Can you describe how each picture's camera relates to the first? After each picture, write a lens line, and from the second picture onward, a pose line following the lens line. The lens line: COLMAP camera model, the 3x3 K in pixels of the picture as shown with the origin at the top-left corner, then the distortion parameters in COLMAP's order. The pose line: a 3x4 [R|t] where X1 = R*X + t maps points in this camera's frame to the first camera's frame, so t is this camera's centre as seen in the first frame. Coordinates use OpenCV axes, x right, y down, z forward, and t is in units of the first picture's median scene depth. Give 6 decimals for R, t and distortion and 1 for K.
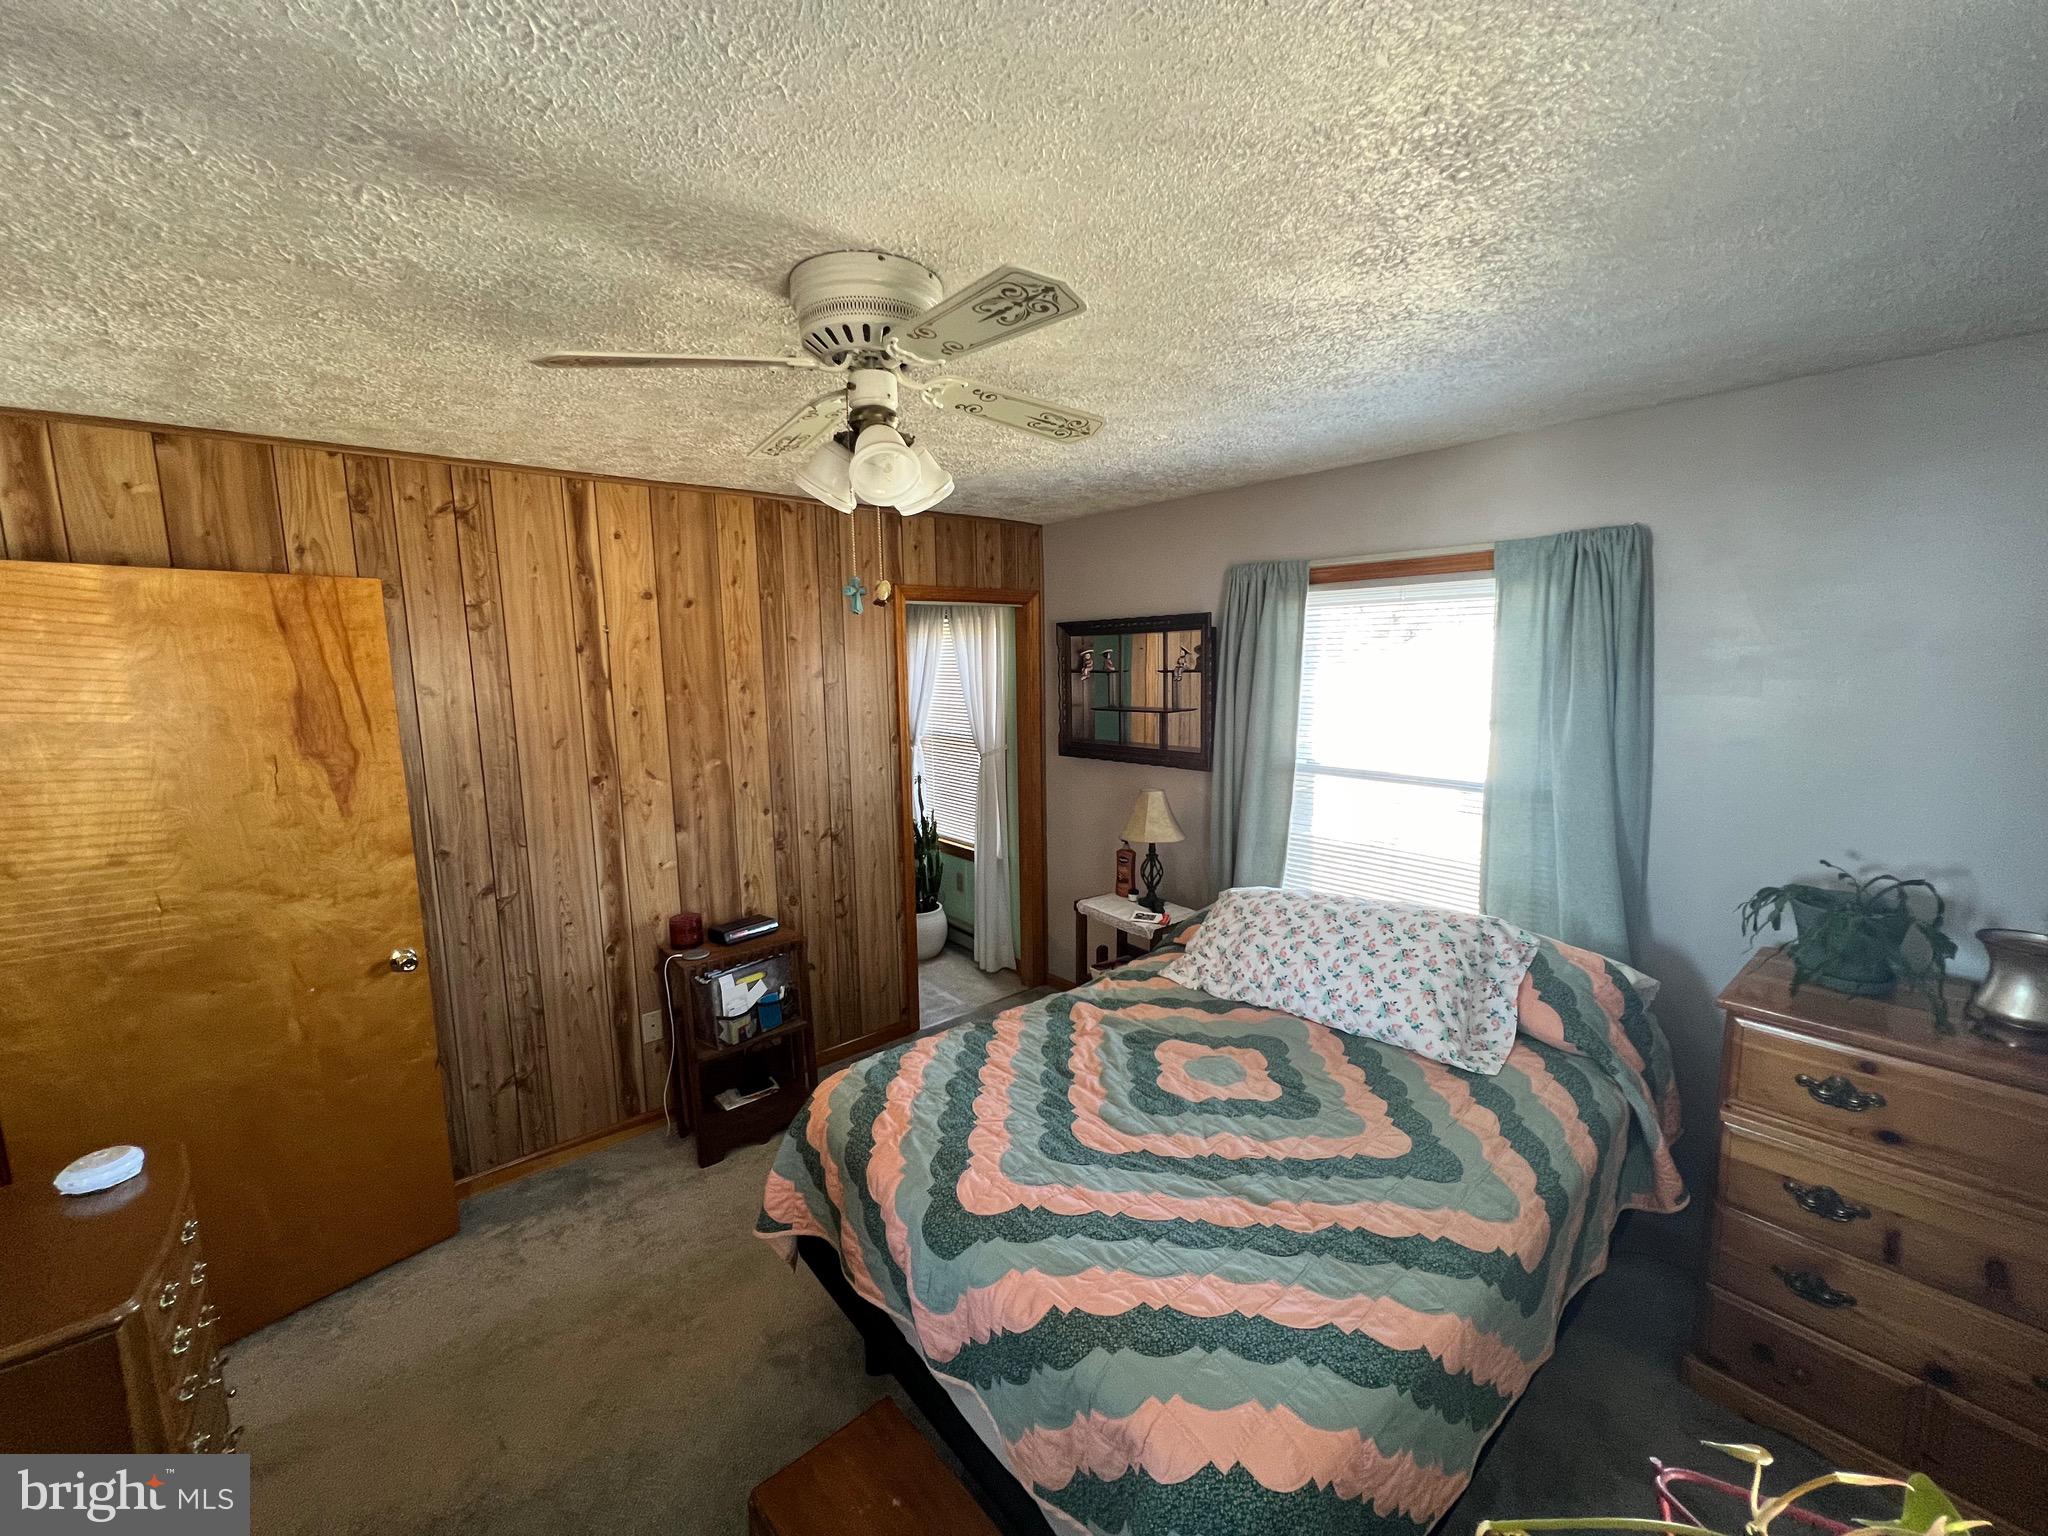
lens RADIAL K [[824.9, 0, 1016.0], [0, 824.9, 761.6], [0, 0, 1]] dist [-0.001865, 0.000067]
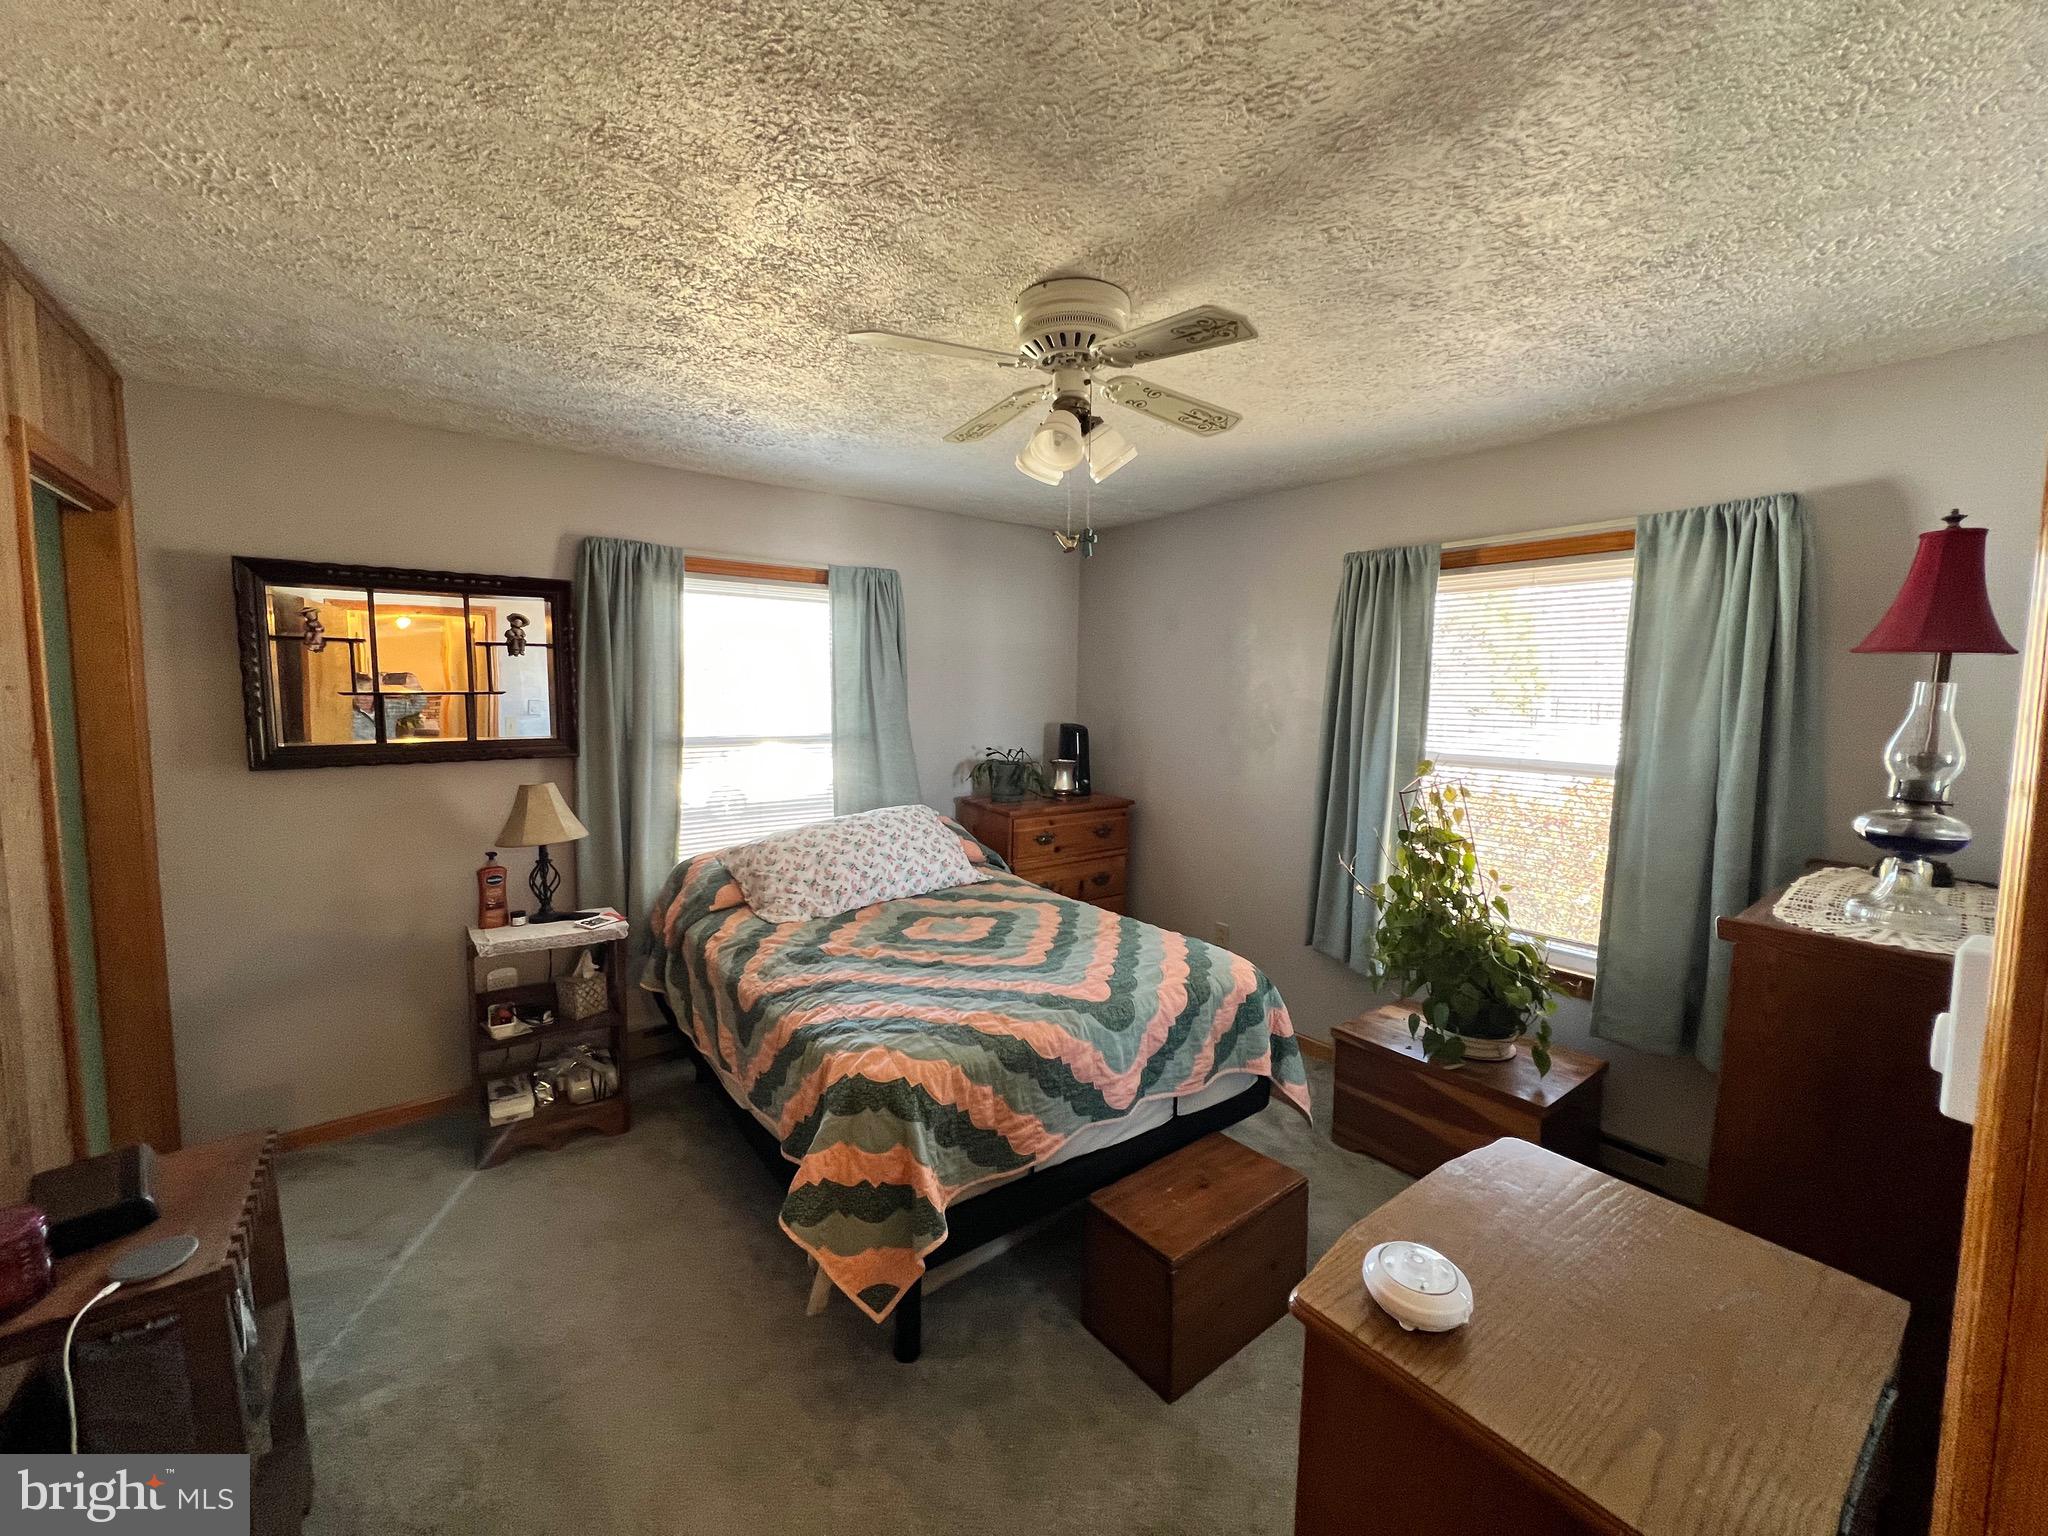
lens RADIAL K [[818.8, 0, 1020.1], [0, 818.8, 760.6], [0, 0, 1]] dist [-0.000522, 0.000605]
pose [[0.053824, -0.072434, 0.995920, -0.802333], [0.119466, 0.990669, 0.065596, 0.018764], [-0.991378, 0.115448, 0.061975, 0.570137]]
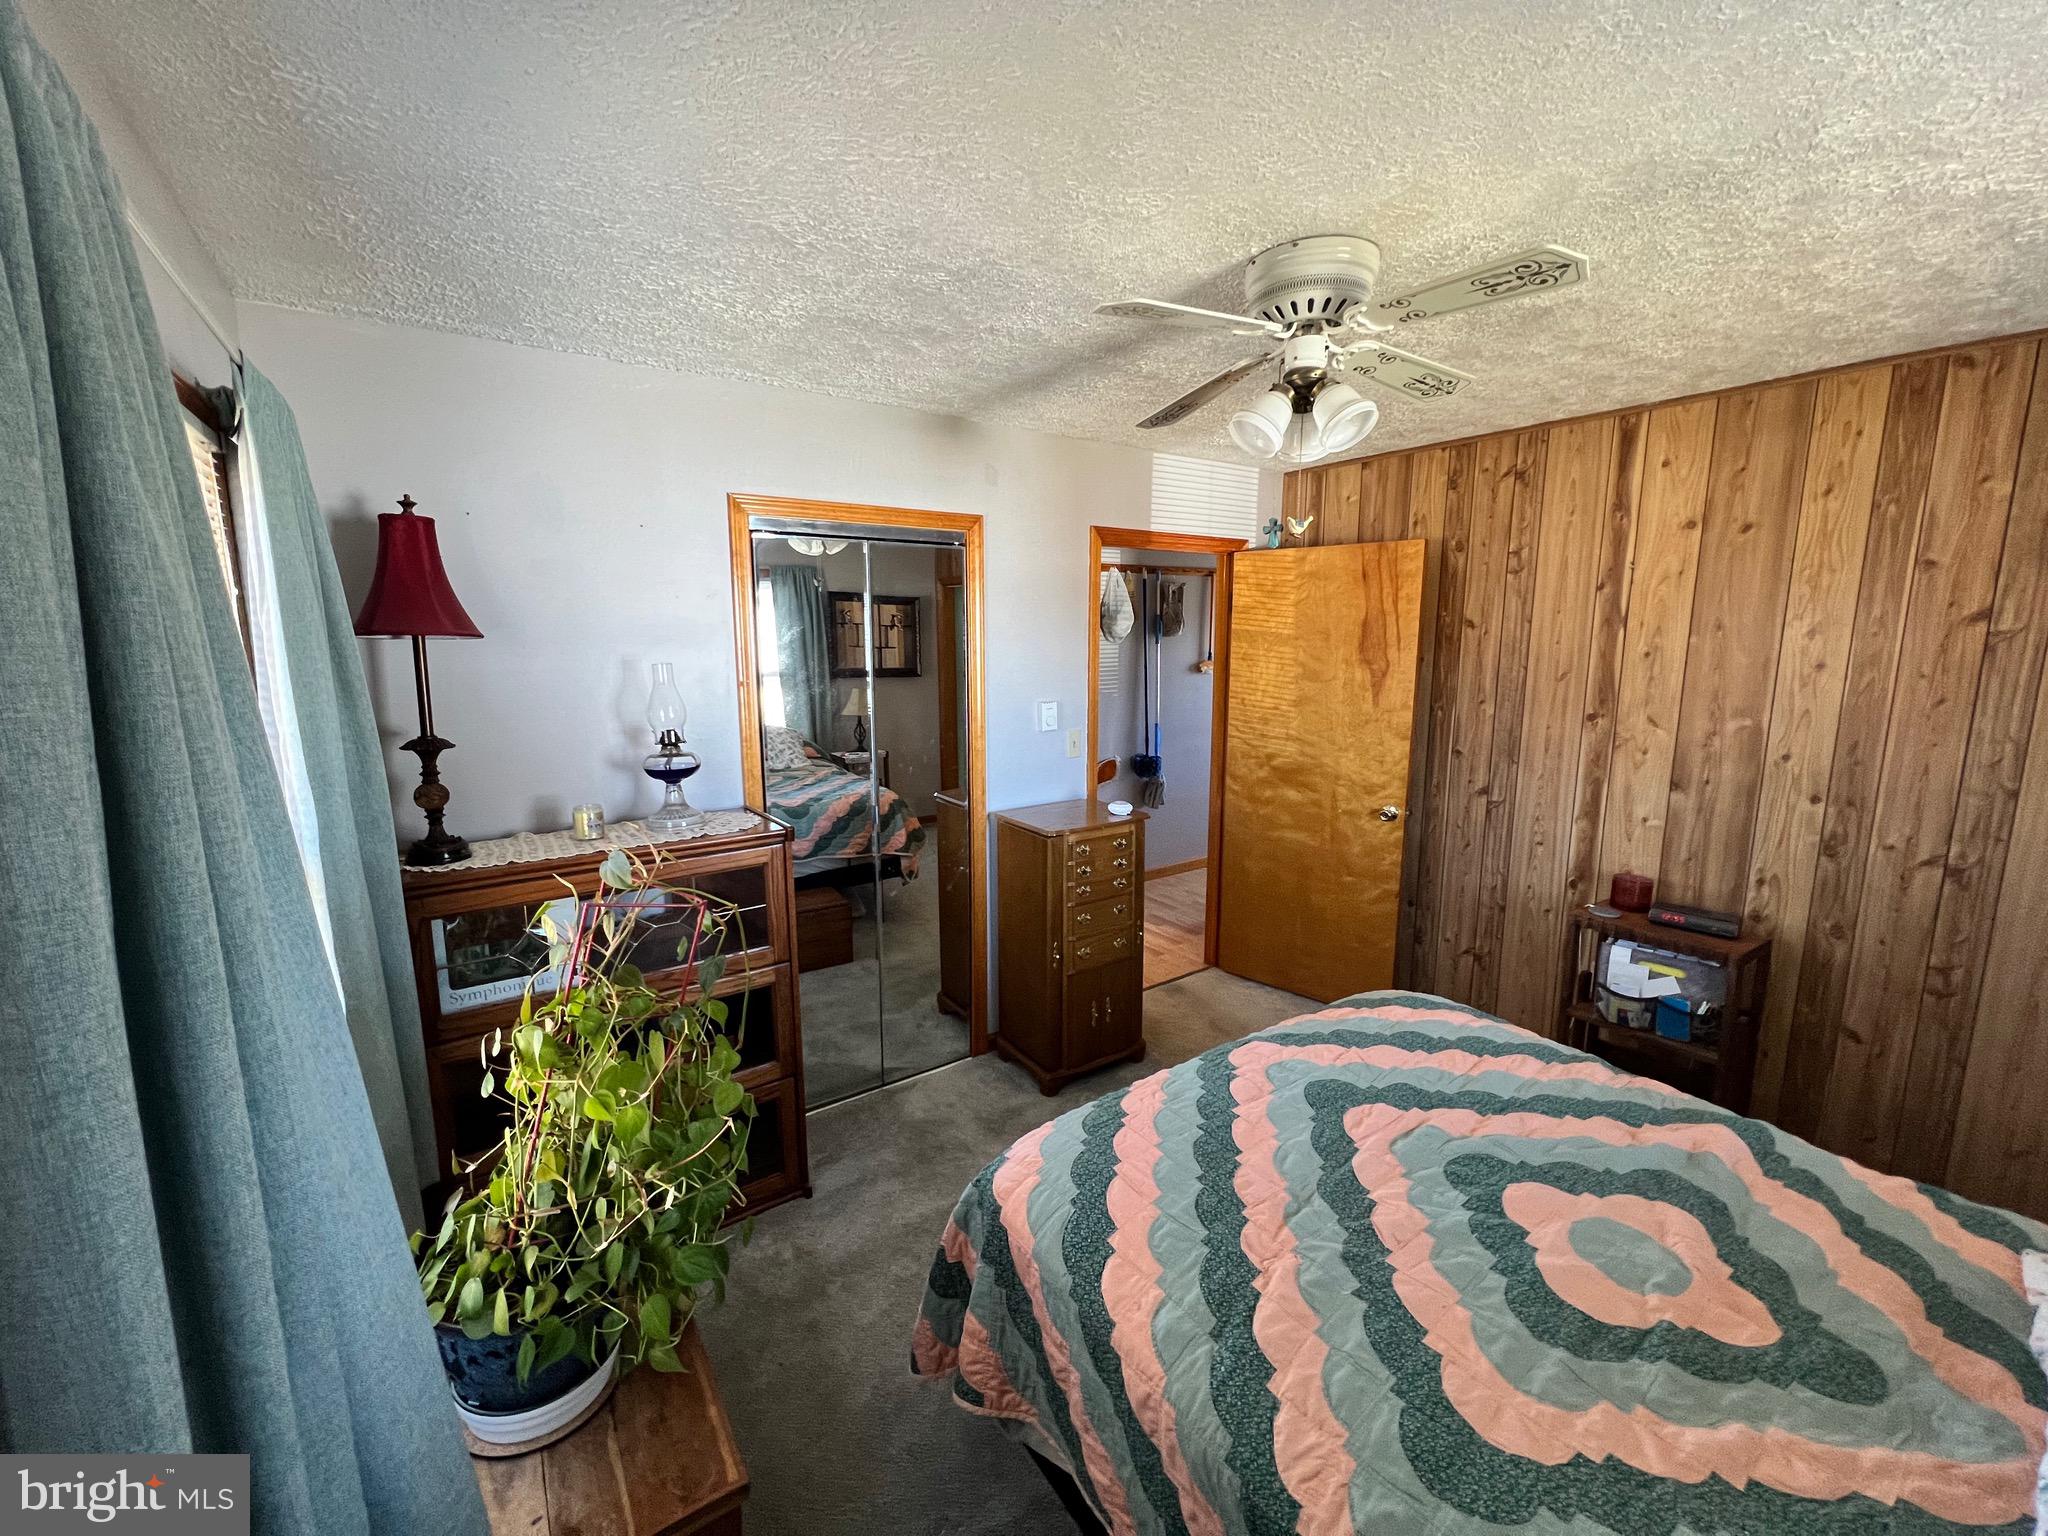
lens RADIAL K [[824.9, 0, 1016.0], [0, 824.9, 761.6], [0, 0, 1]] dist [-0.001865, 0.000067]
pose [[-0.101377, 0.176387, -0.979086, 0.604464], [-0.126225, 0.973922, 0.188526, -0.027372], [0.986808, 0.142698, -0.076468, 0.407211]]
